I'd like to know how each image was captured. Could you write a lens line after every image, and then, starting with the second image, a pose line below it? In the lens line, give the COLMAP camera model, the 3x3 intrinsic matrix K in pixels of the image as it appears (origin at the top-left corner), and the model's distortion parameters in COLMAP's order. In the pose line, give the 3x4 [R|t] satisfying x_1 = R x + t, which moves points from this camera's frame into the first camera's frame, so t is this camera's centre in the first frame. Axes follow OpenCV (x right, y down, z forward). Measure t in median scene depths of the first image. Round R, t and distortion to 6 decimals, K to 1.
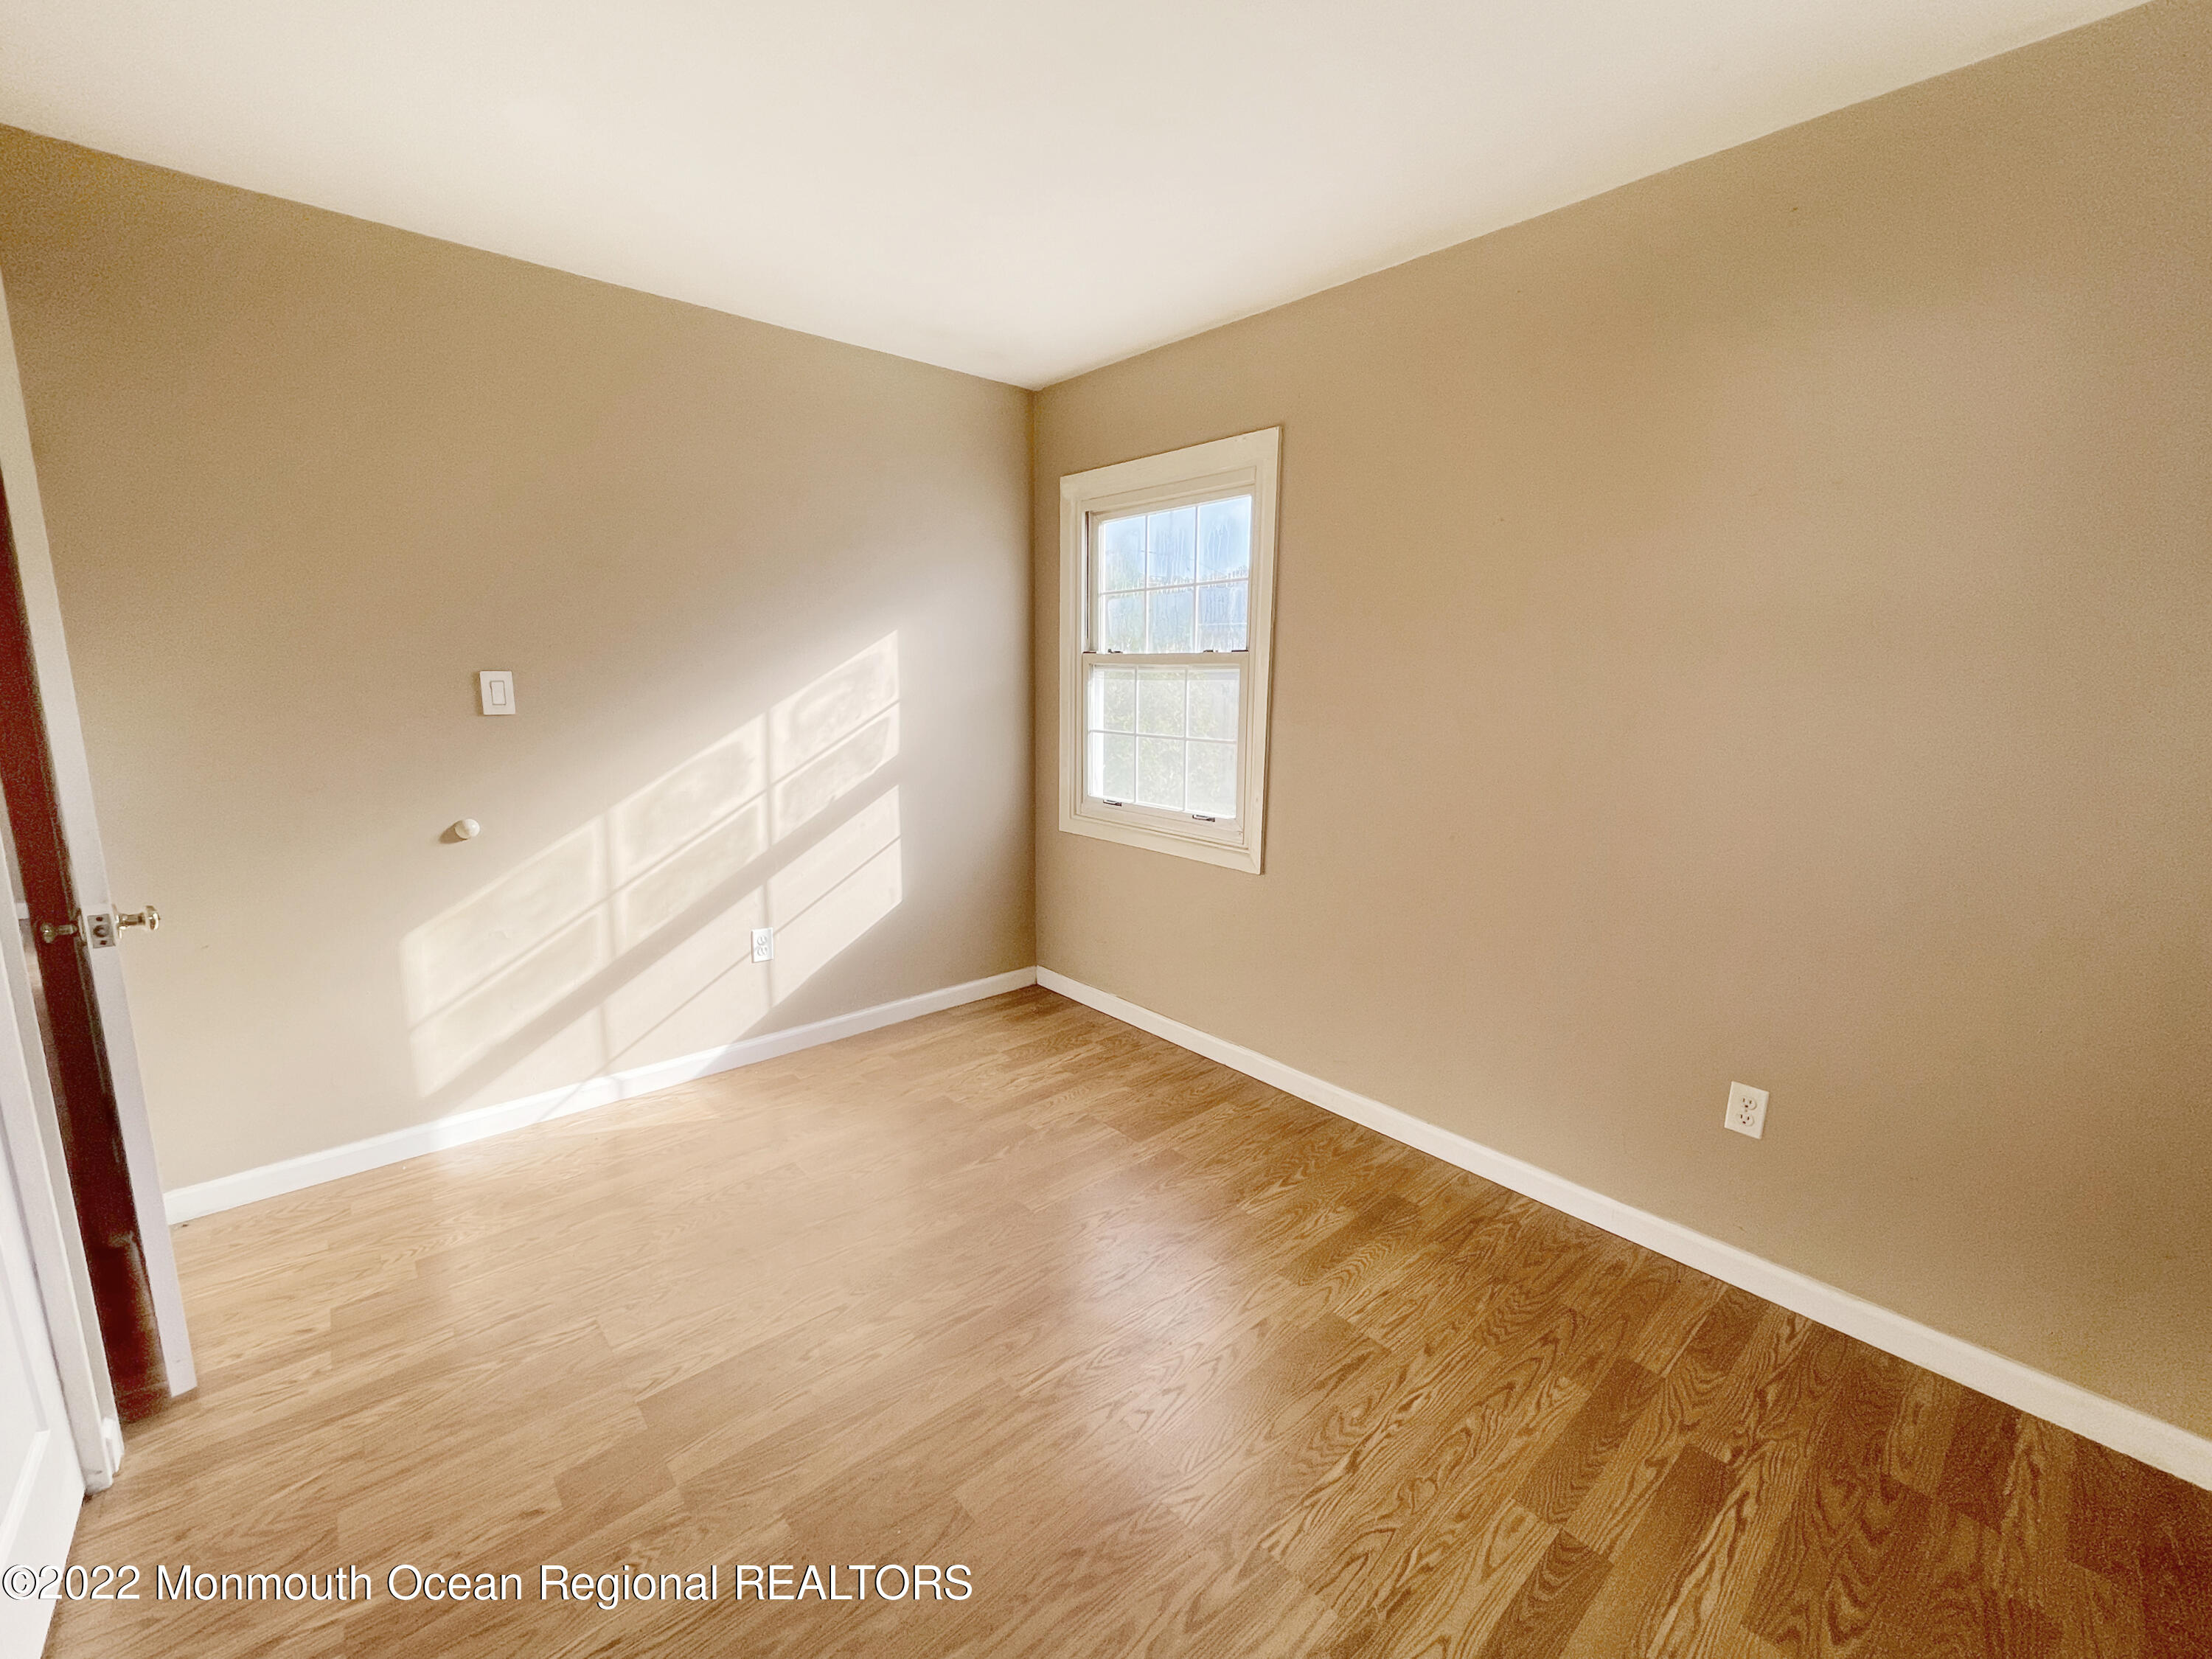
lens RADIAL K [[922.1, 0, 1106.0], [0, 922.1, 829.5], [0, 0, 1]] dist [-0.000856, -0.000158]
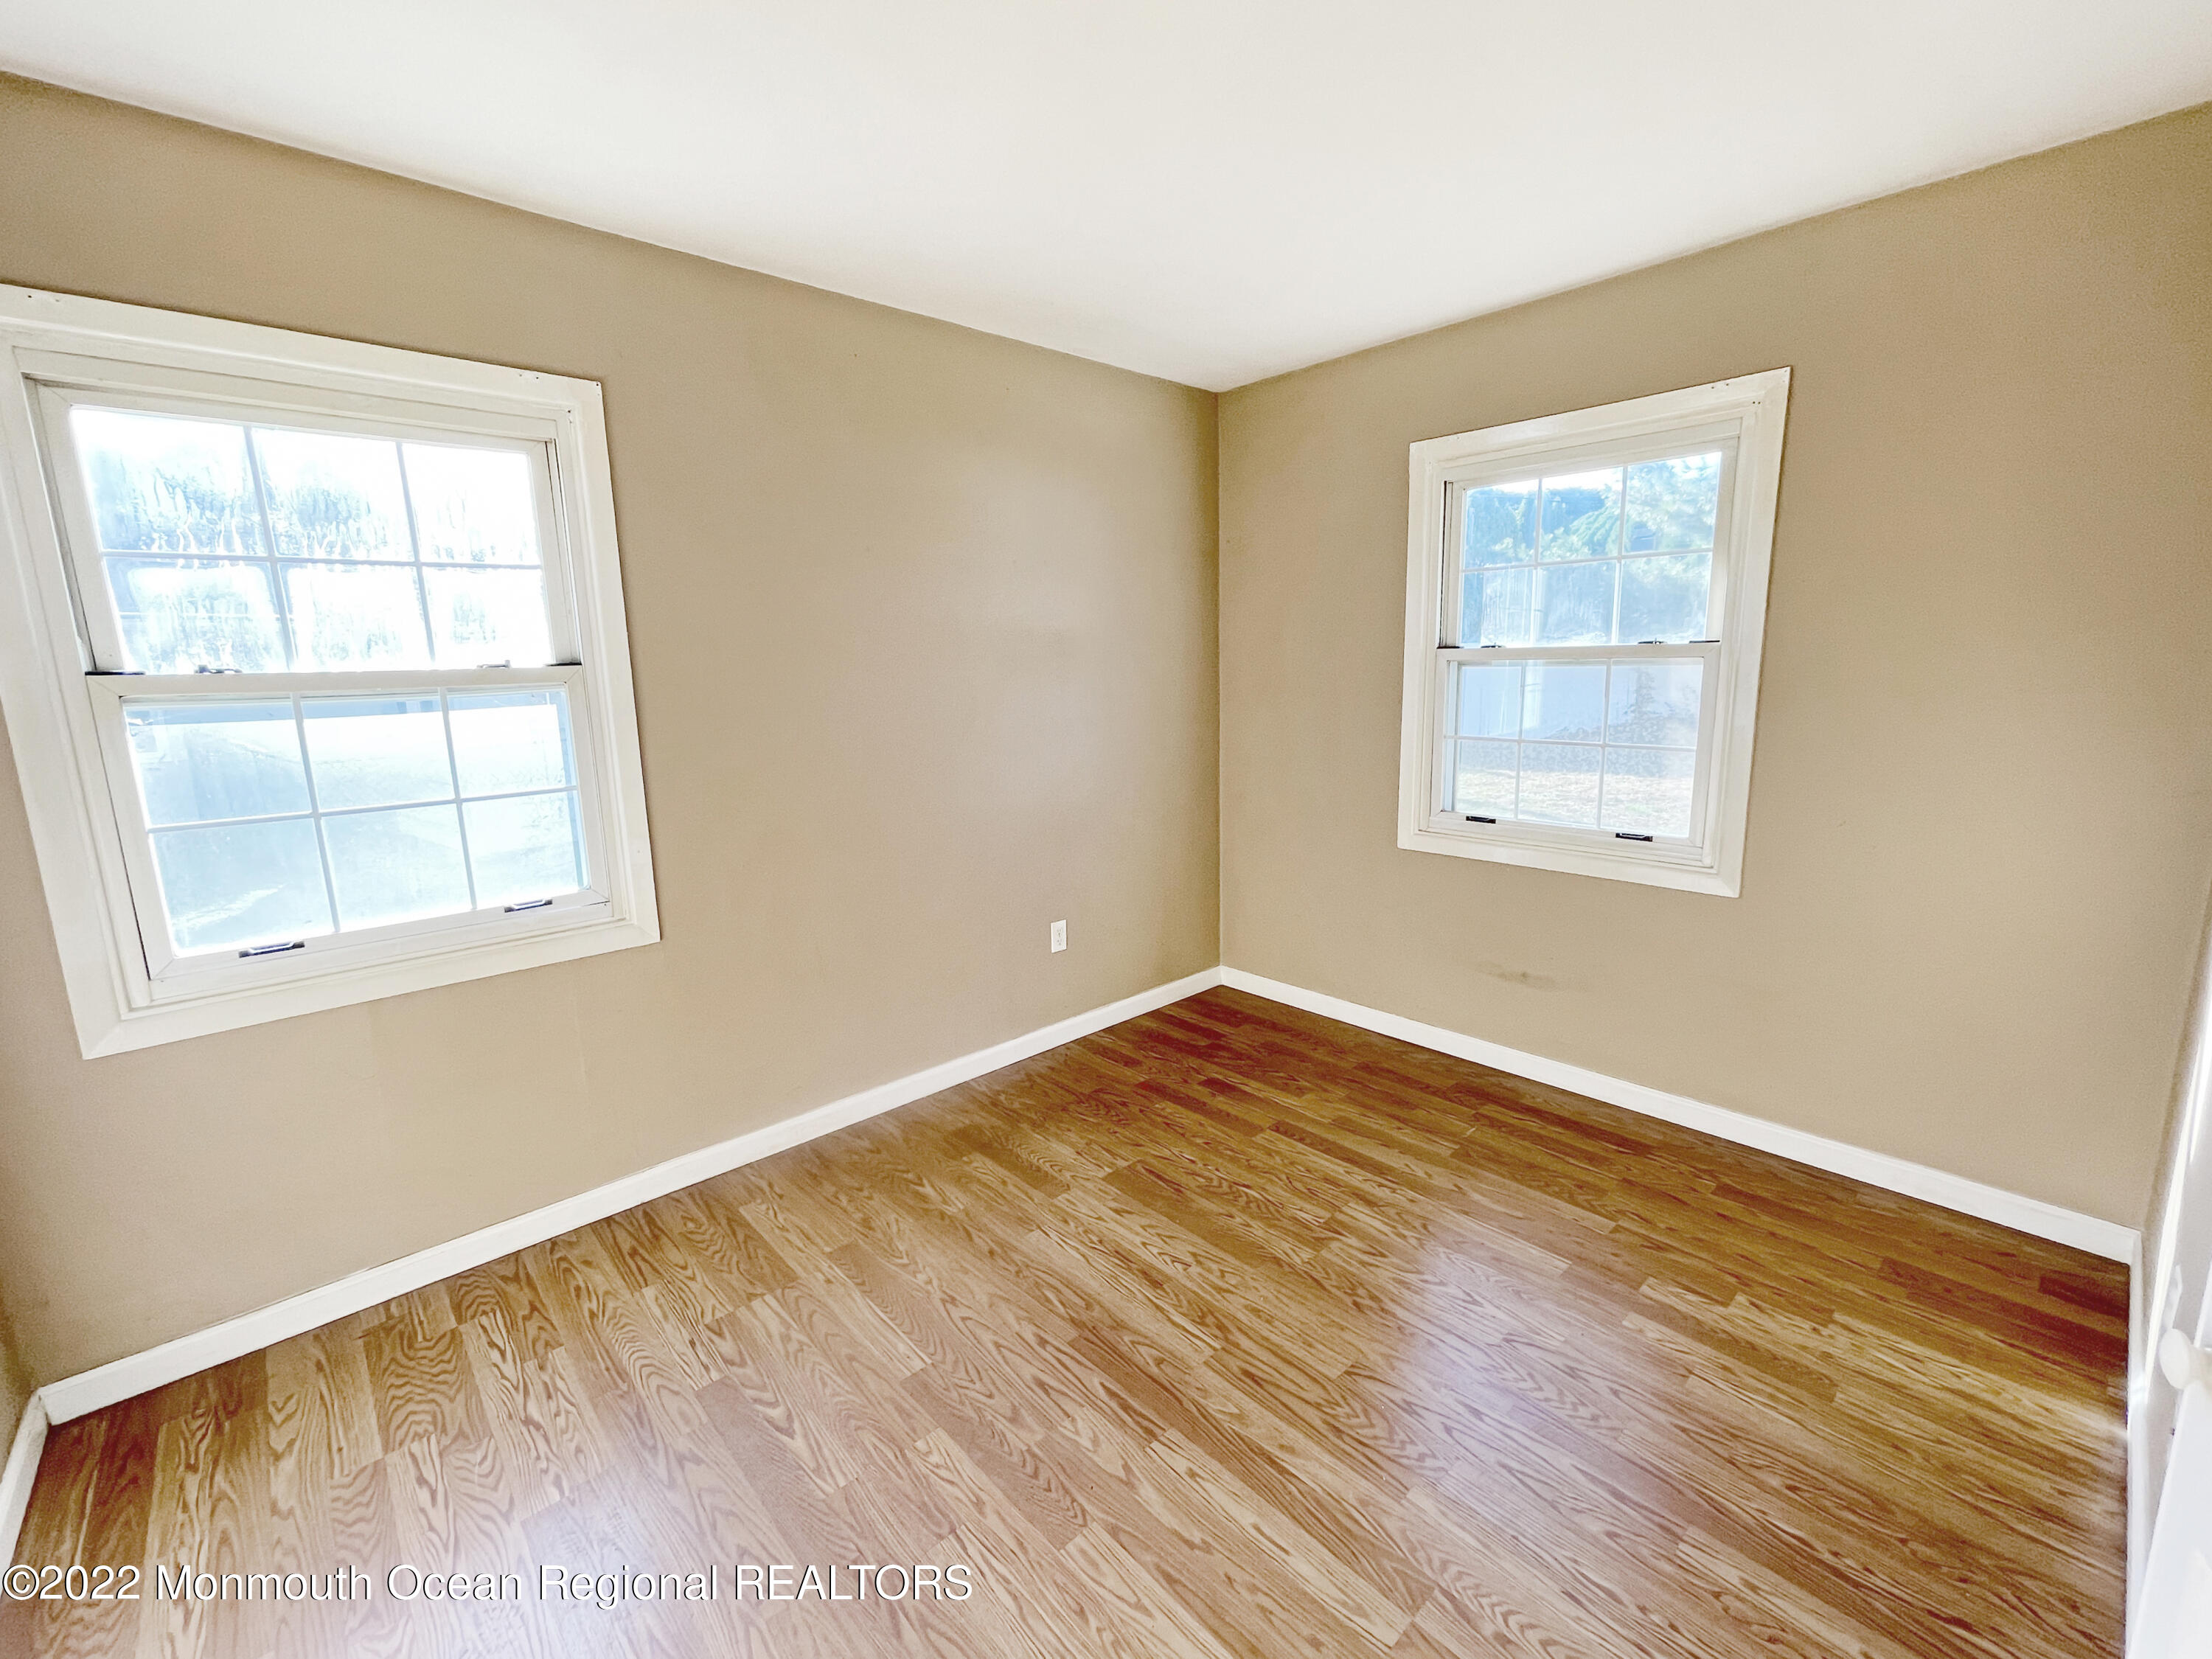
lens RADIAL K [[922.1, 0, 1106.0], [0, 922.1, 829.5], [0, 0, 1]] dist [-0.000856, -0.000158]
pose [[-0.013203, -0.192692, 0.981170, -0.768565], [0.198354, 0.961251, 0.191450, -0.154224], [-0.980041, 0.197147, 0.025530, 0.726909]]
